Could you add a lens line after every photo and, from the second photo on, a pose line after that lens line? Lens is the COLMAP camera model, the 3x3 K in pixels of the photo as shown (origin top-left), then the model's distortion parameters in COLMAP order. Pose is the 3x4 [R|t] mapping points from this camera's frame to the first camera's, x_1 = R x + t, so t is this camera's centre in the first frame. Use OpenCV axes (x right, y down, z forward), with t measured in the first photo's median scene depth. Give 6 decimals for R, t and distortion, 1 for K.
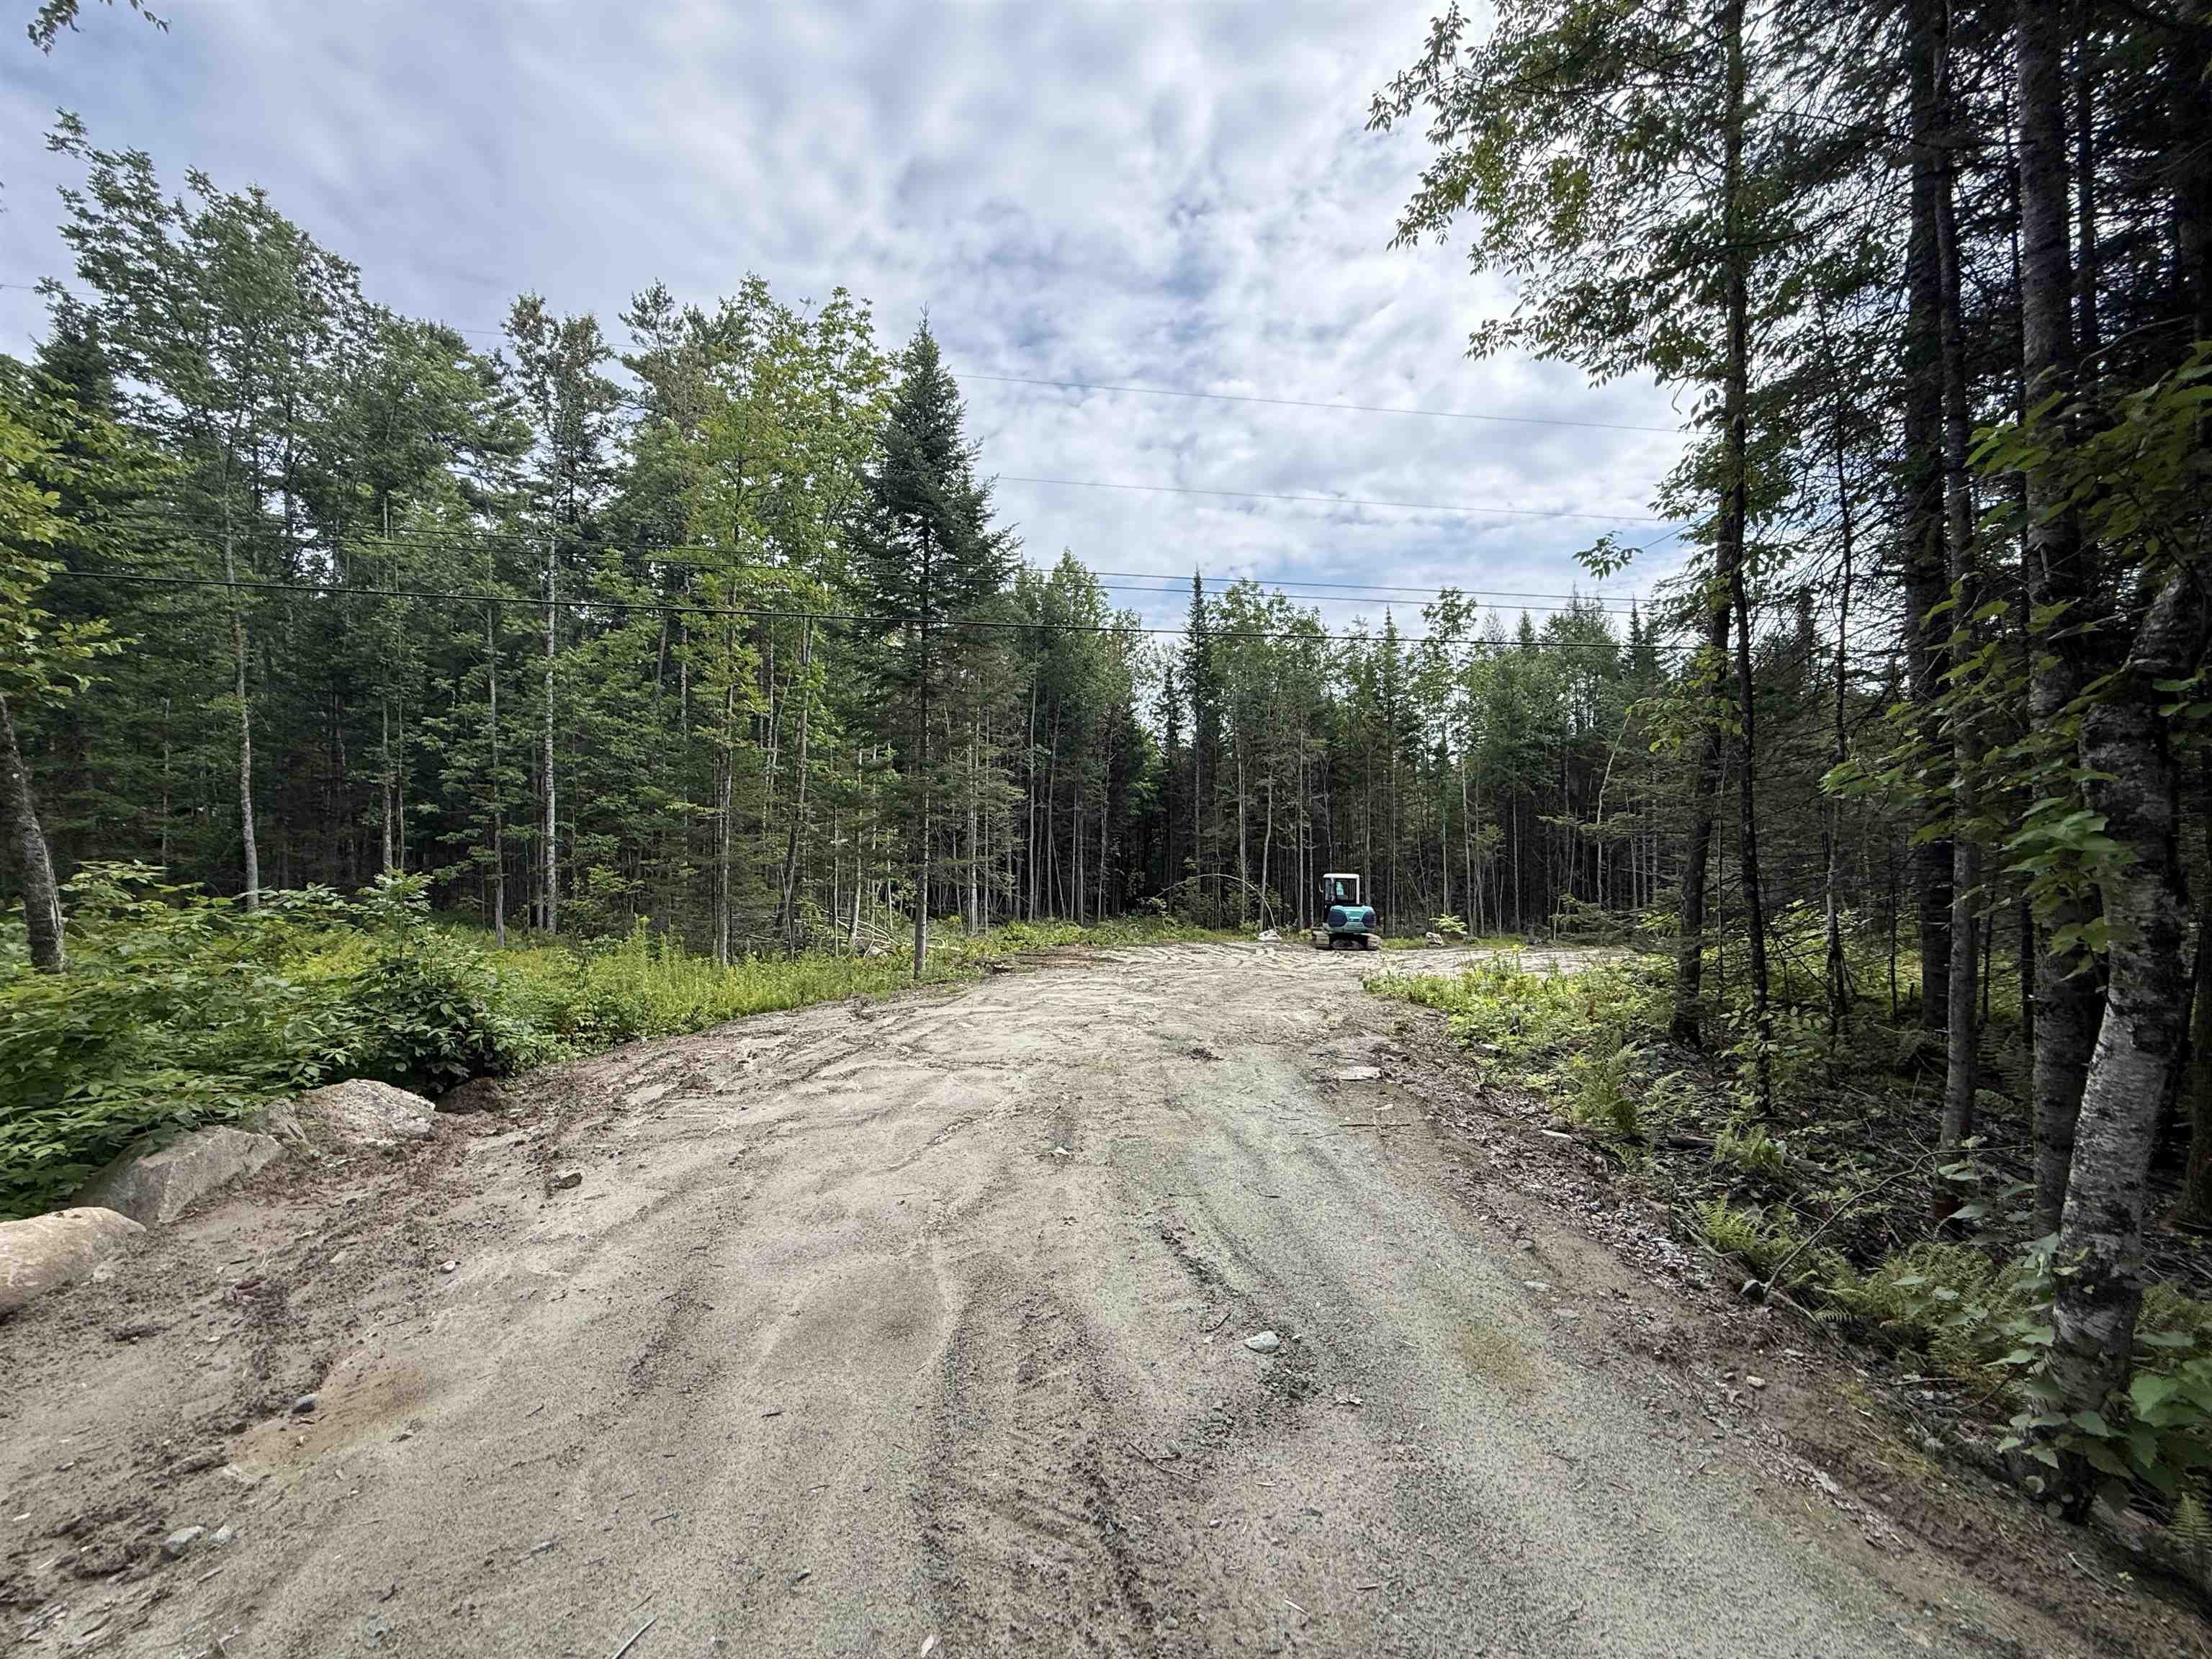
lens RADIAL K [[861.1, 0, 1109.9], [0, 861.1, 837.3], [0, 0, 1]] dist [-0.011698, 0.000298]
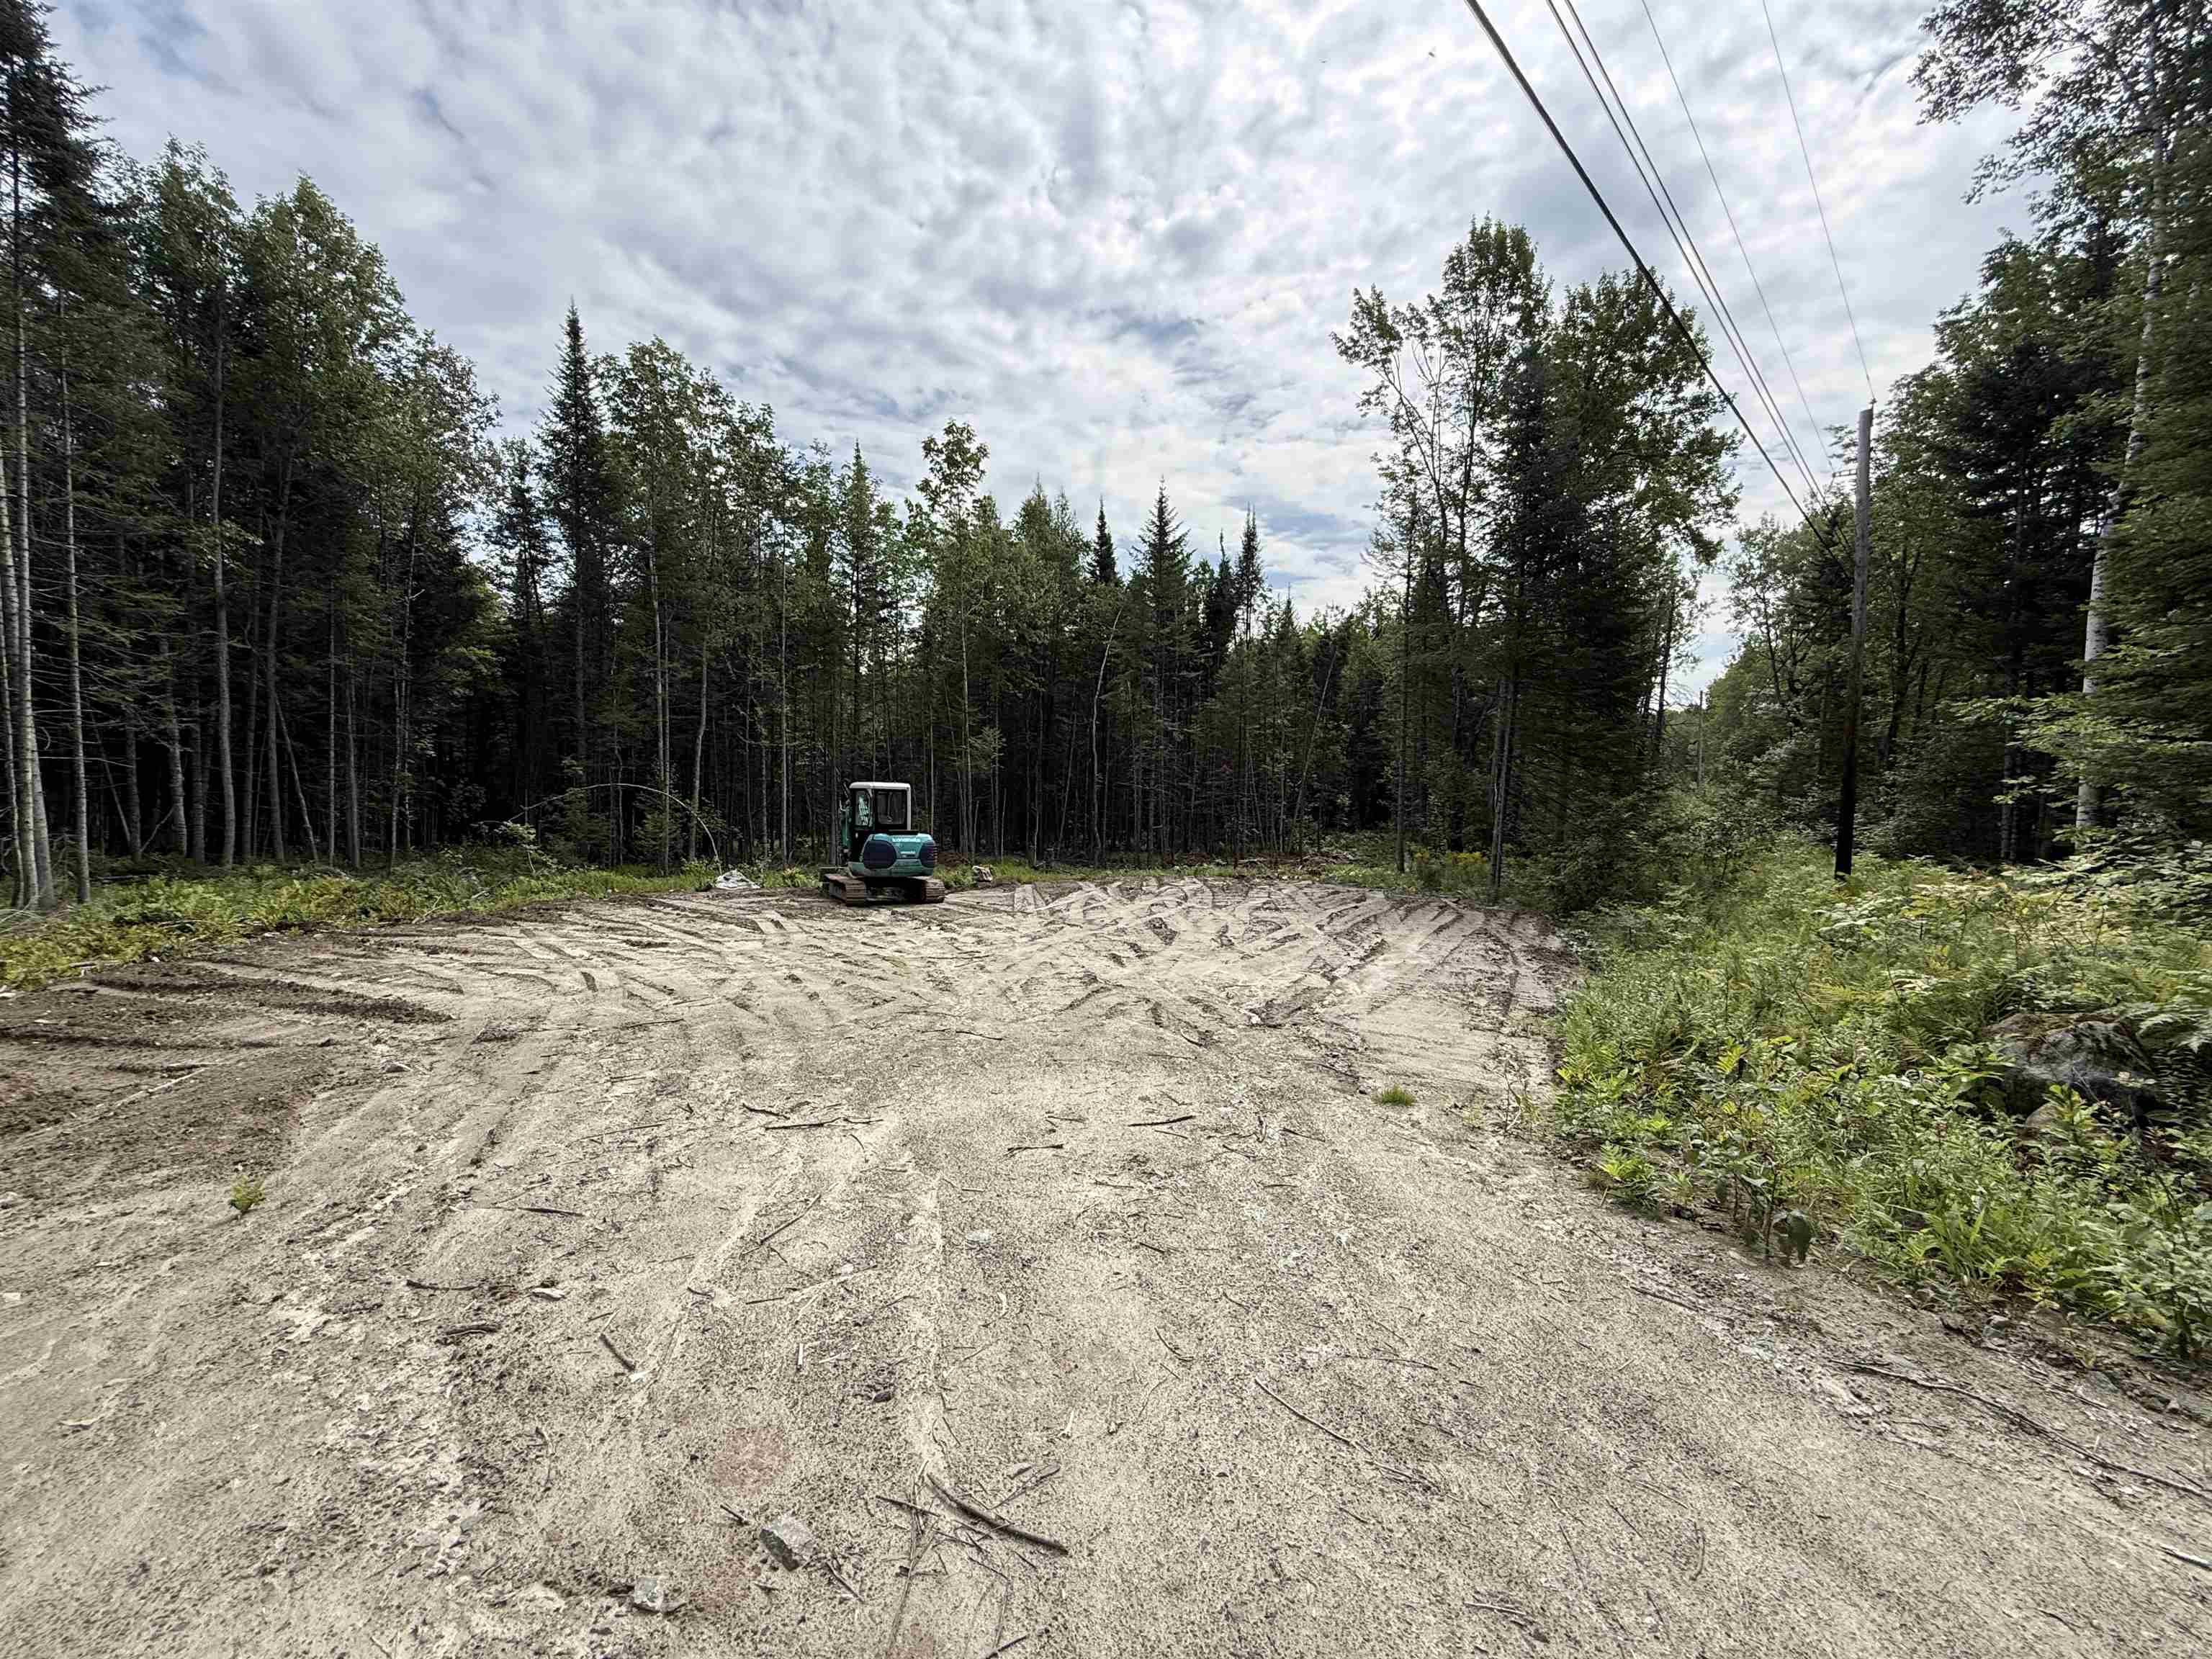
lens RADIAL K [[861.1, 0, 1115.6], [0, 861.1, 841.9], [0, 0, 1]] dist [-0.011698, 0.000298]
pose [[0.775479, -0.028548, 0.630727, 0.002376], [-0.037386, 0.995148, 0.091008, 0.013157], [-0.630265, -0.094155, 0.770650, 0.243704]]
